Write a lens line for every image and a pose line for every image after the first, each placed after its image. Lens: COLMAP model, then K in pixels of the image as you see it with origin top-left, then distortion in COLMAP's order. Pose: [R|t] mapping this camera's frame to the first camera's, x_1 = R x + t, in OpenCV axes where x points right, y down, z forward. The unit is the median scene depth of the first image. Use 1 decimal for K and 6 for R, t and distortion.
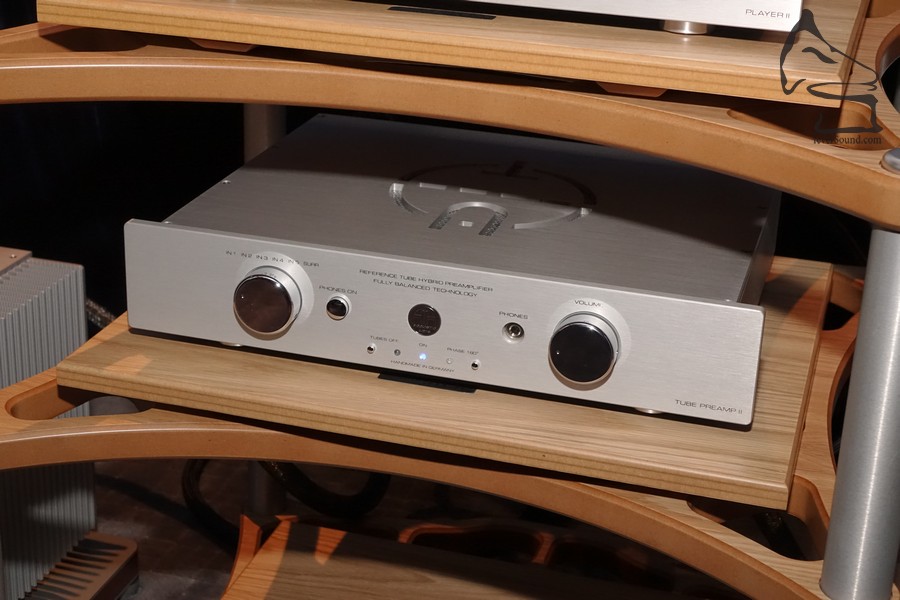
lens RADIAL K [[1593.5, 0, 450.0], [0, 1593.5, 300.0], [0, 0, 1]] dist [-0.013095, -0.032817]
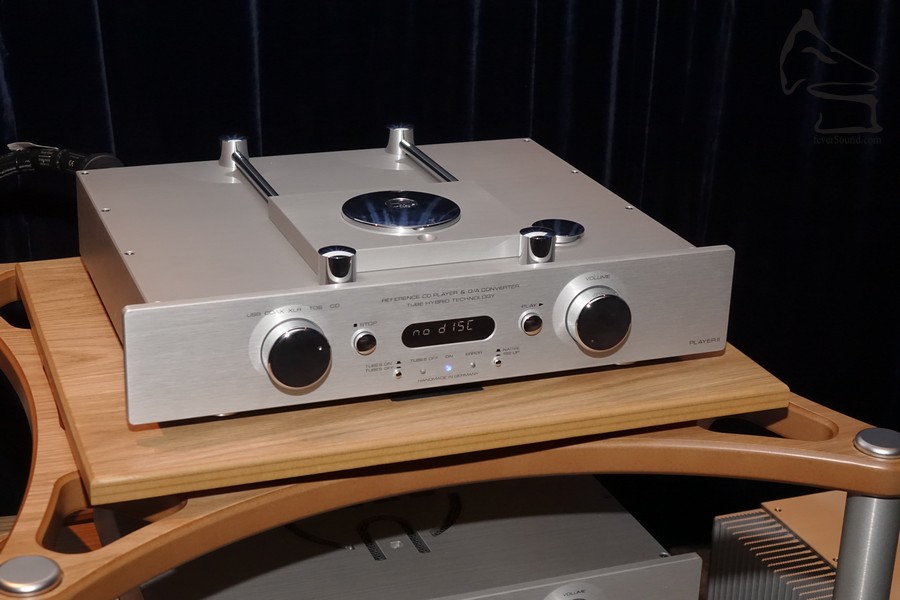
lens RADIAL K [[1593.5, 0, 450.0], [0, 1593.5, 300.0], [0, 0, 1]] dist [-0.013095, -0.032817]
pose [[0.794117, -0.227425, 0.563610, -0.589524], [0.225211, 0.971444, 0.074674, -0.083975], [-0.564498, 0.067632, 0.822659, 0.145531]]
